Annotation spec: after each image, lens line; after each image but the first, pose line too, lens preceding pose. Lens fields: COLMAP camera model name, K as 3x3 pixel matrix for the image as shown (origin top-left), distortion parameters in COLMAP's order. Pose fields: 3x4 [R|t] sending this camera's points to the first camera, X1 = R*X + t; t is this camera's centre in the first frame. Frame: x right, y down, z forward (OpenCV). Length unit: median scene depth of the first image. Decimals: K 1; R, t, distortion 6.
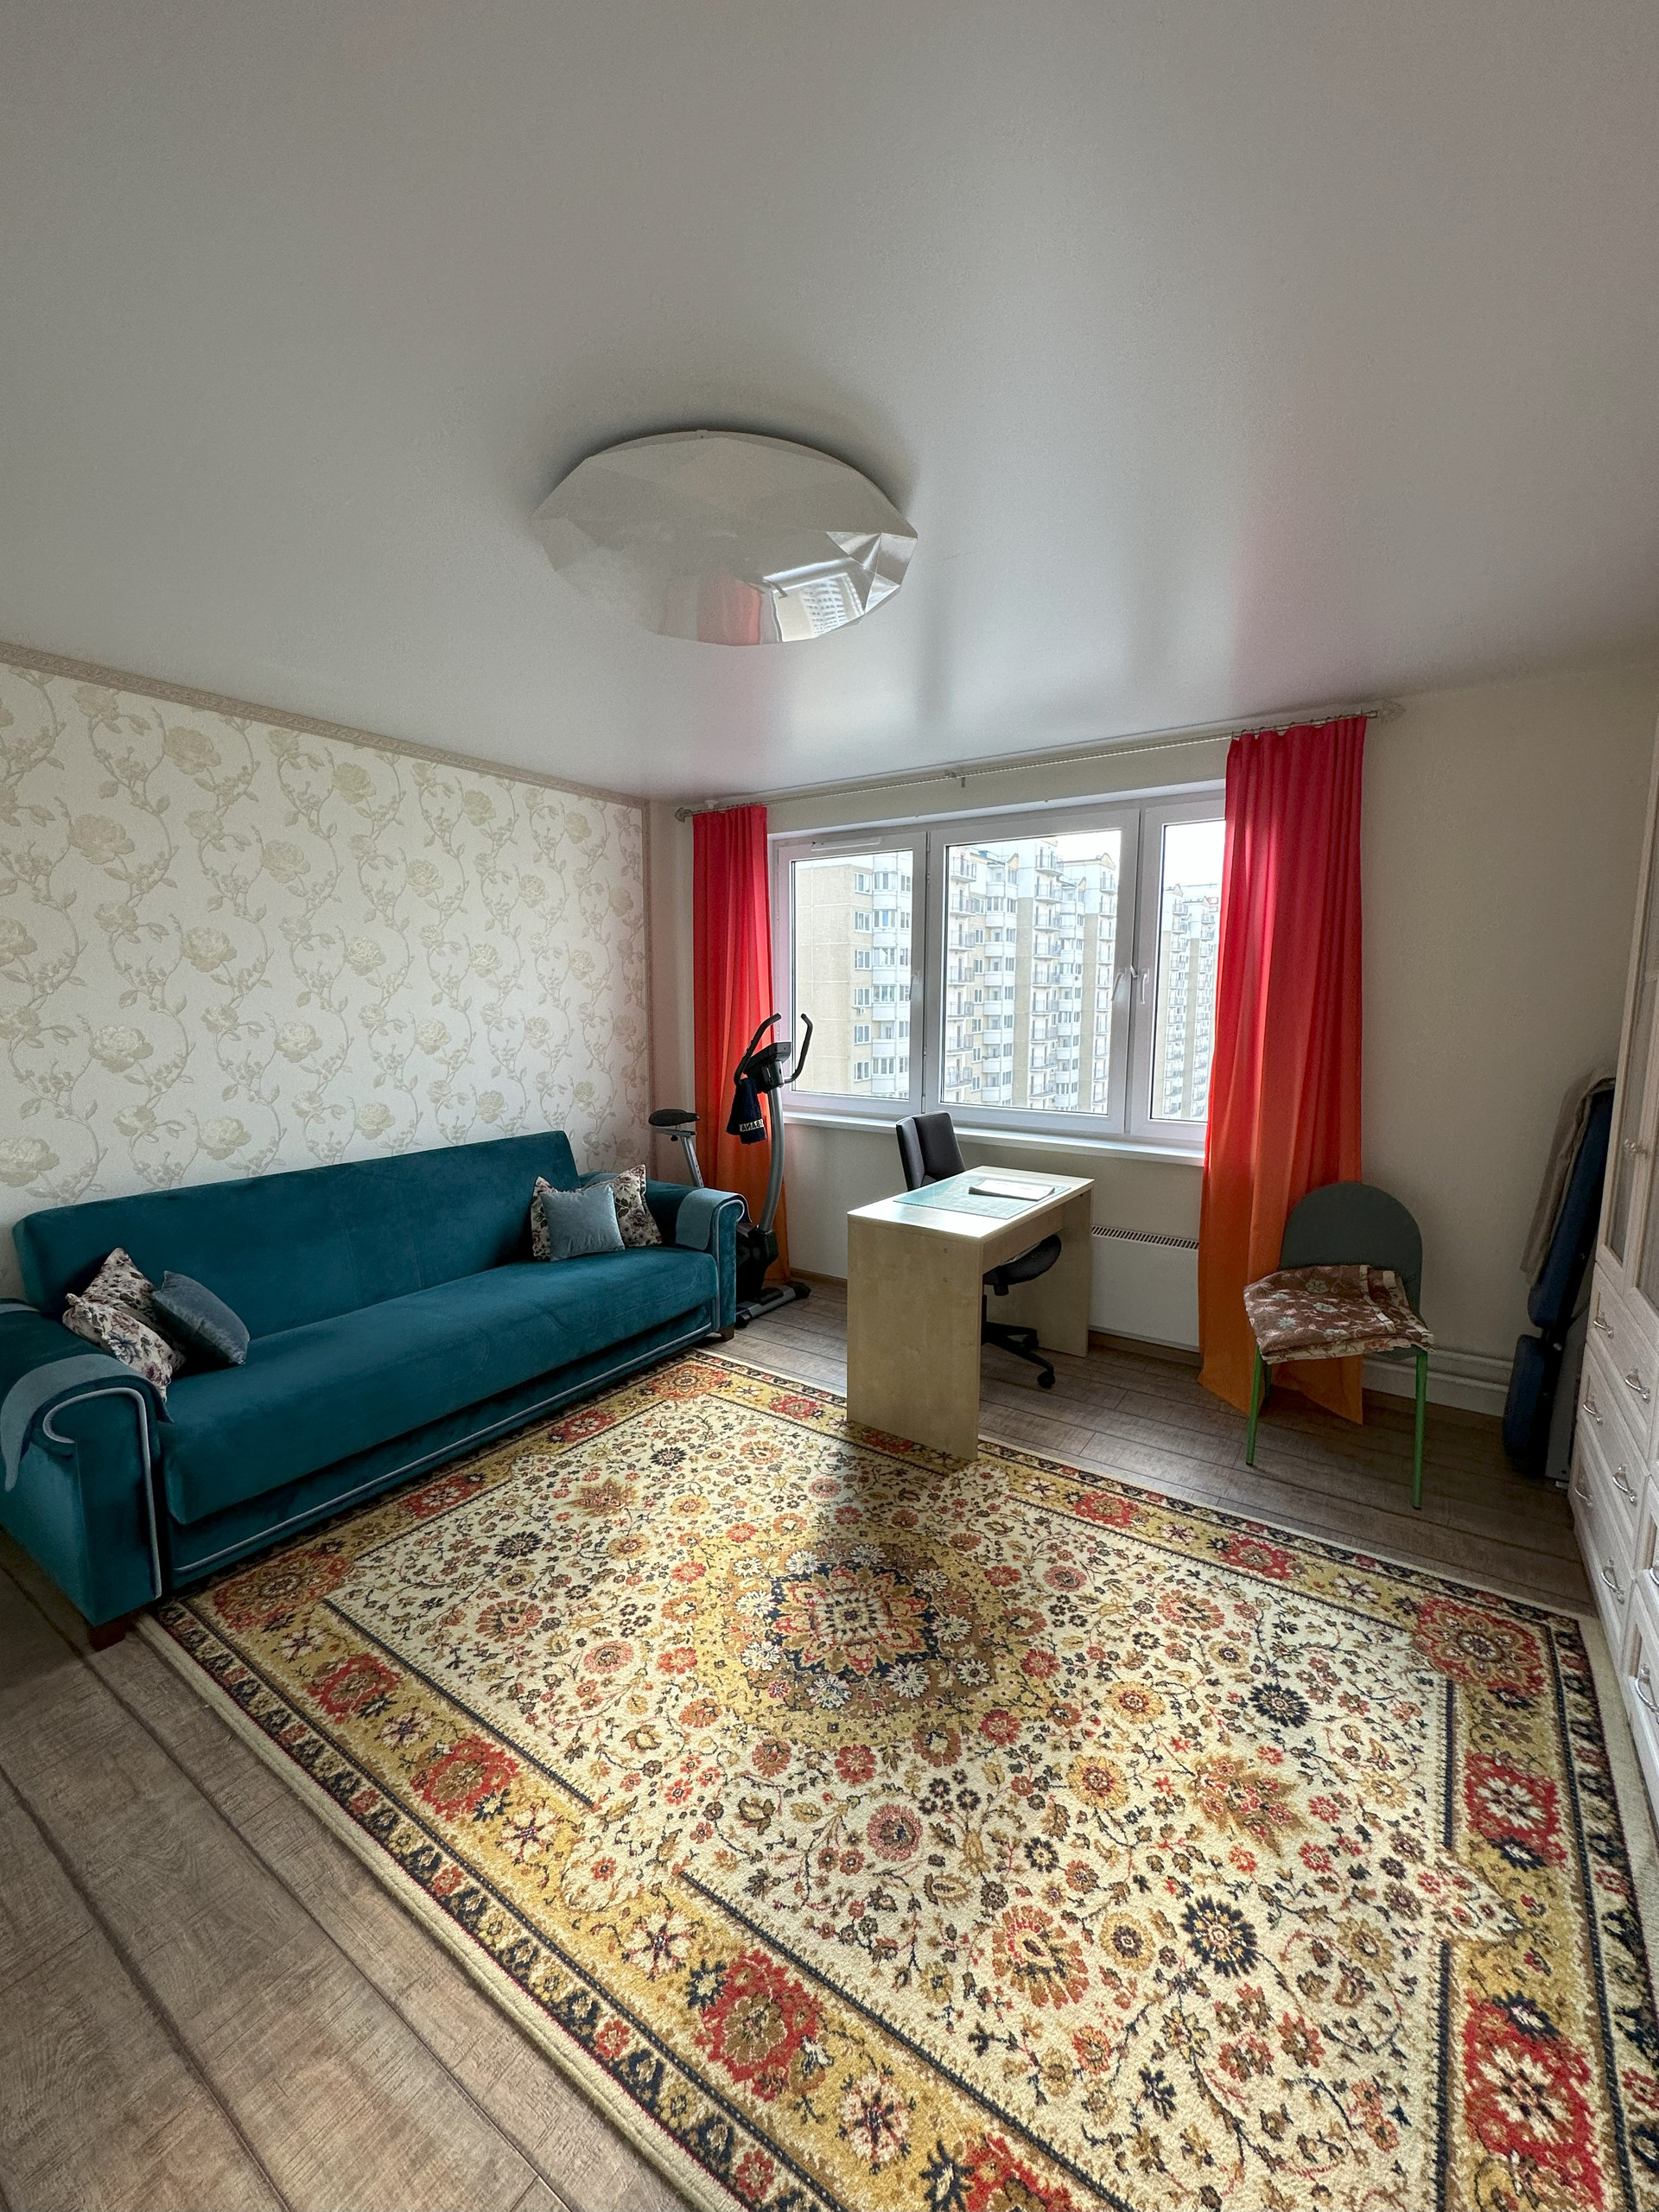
lens RADIAL K [[886.2, 0, 828.8], [0, 886.2, 1106.1], [0, 0, 1]] dist [0.000264, 0.000006]
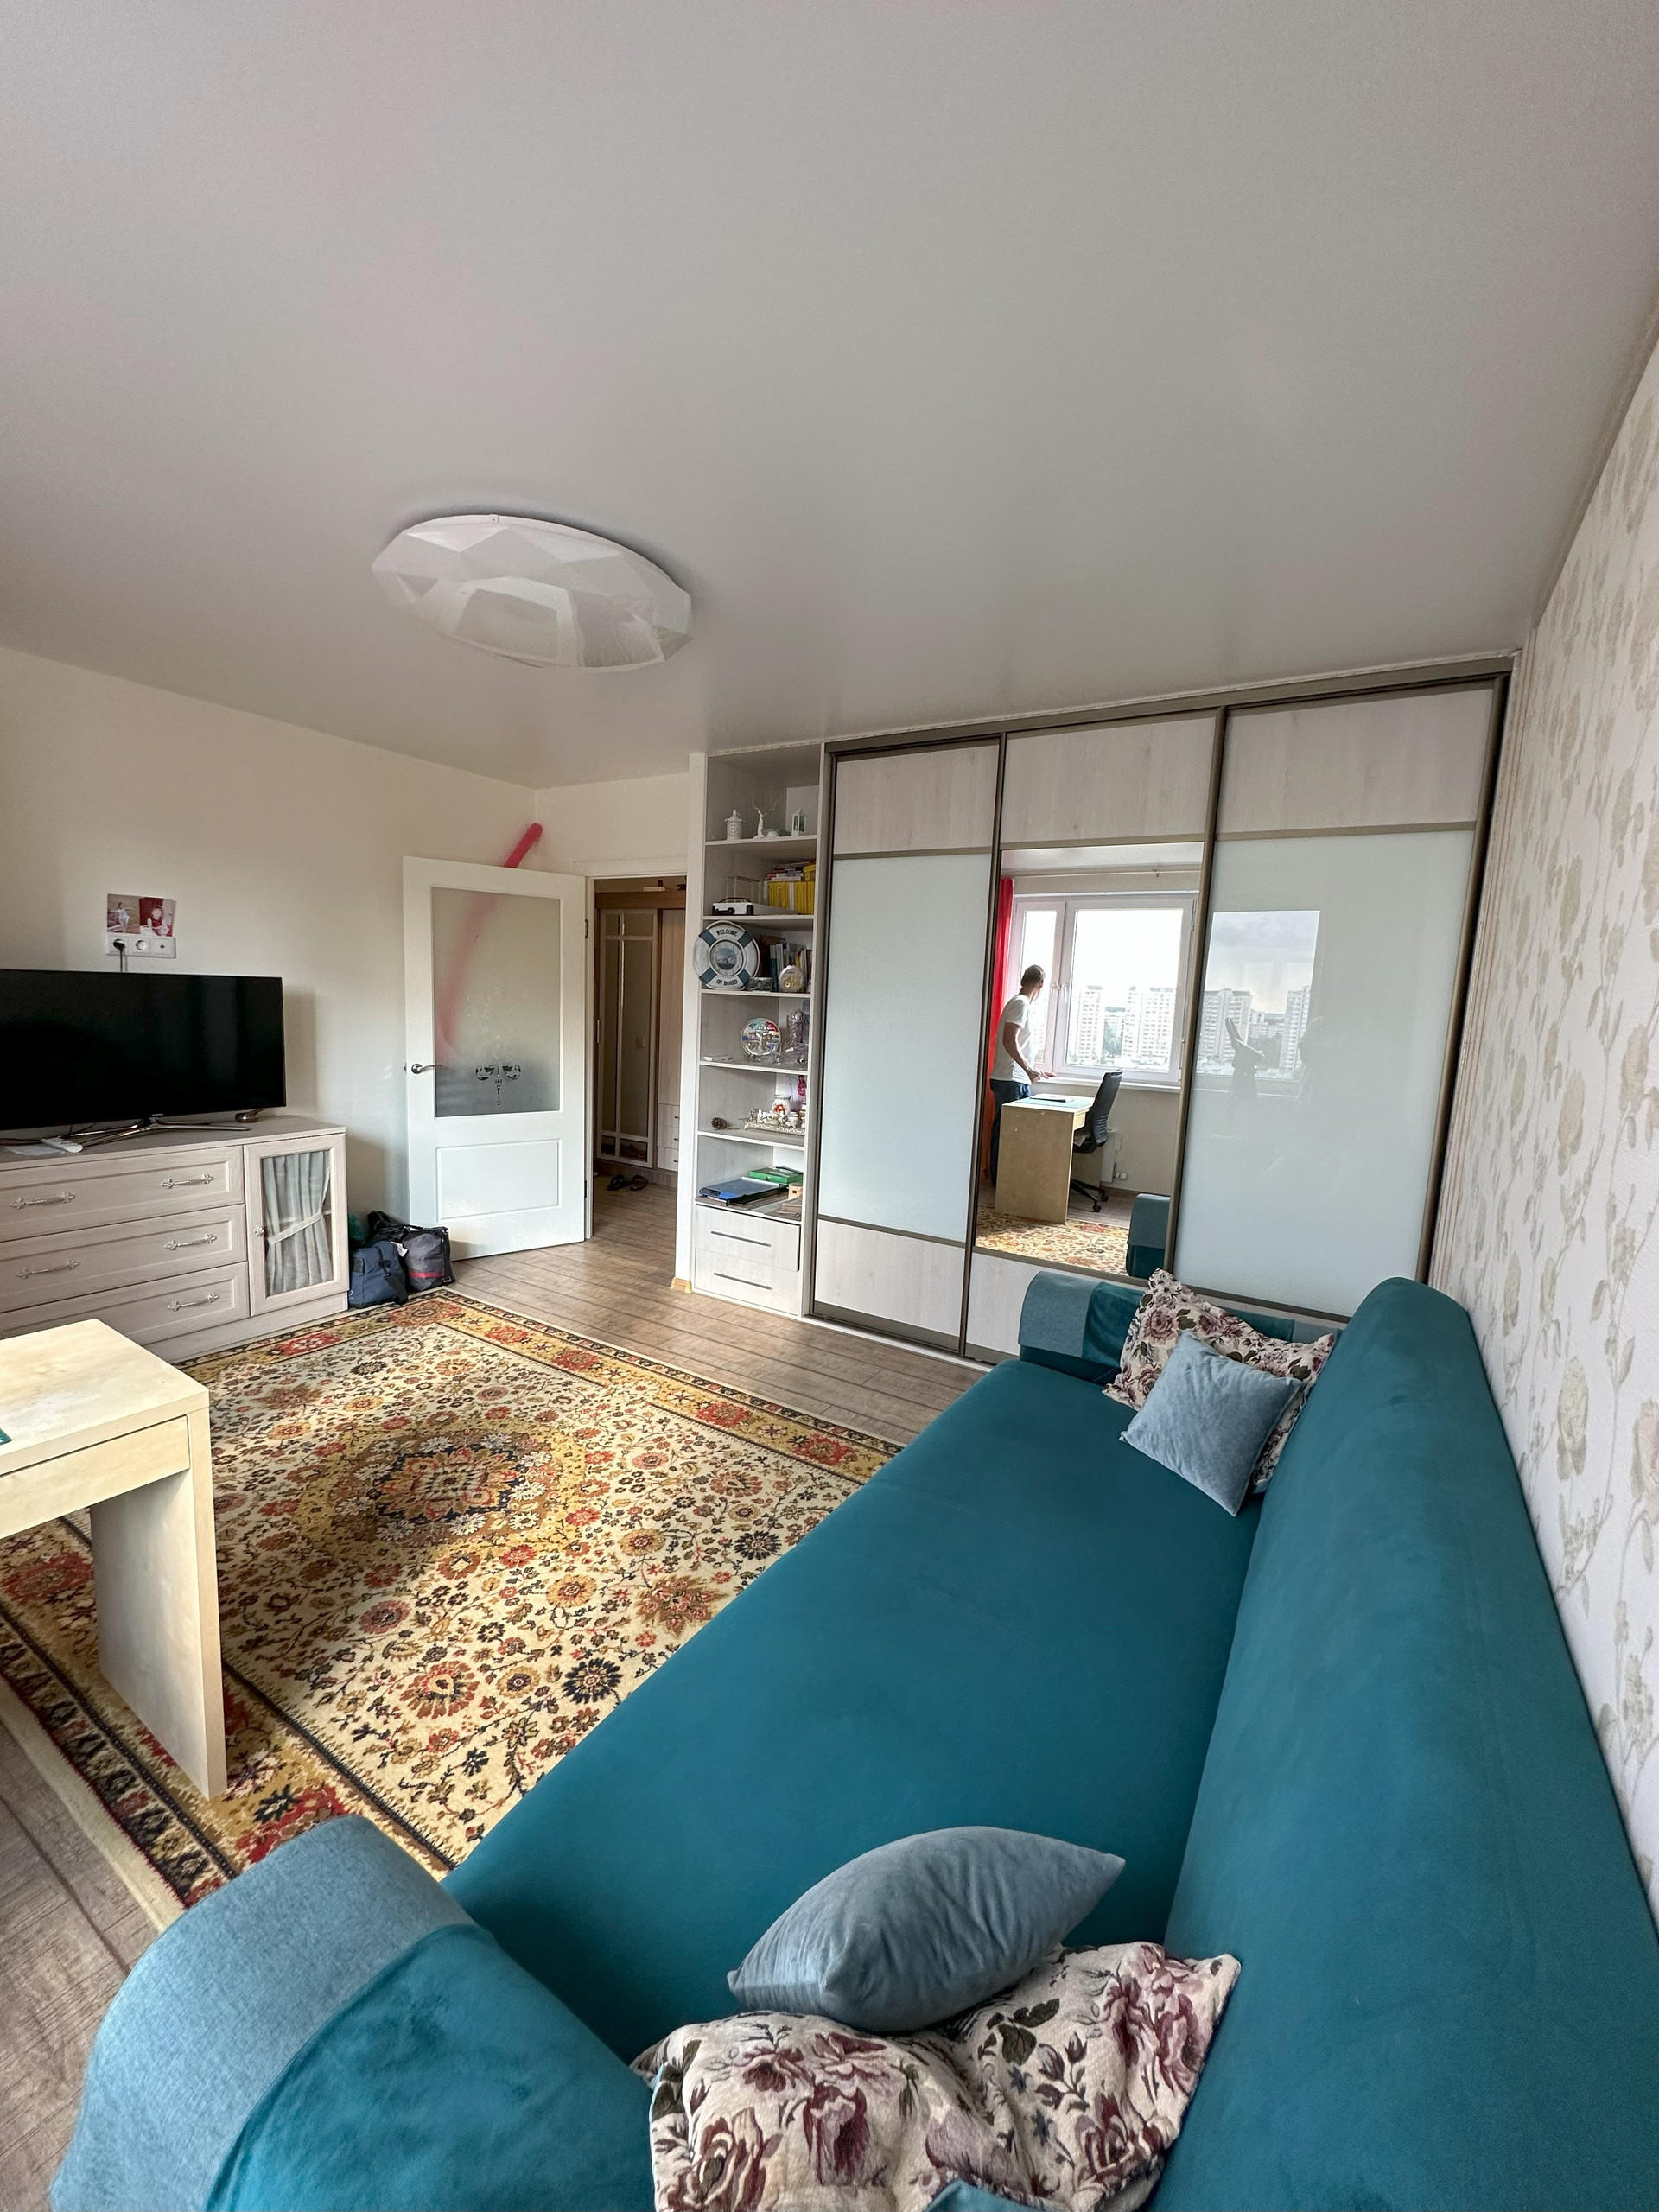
lens RADIAL K [[886.2, 0, 827.1], [0, 886.2, 1103.9], [0, 0, 1]] dist [0.000264, 0.000006]
pose [[-0.998356, -0.039935, -0.041111, -0.444642], [-0.048984, 0.966934, 0.250279, -0.257381], [0.029757, 0.251881, -0.967301, 2.199736]]
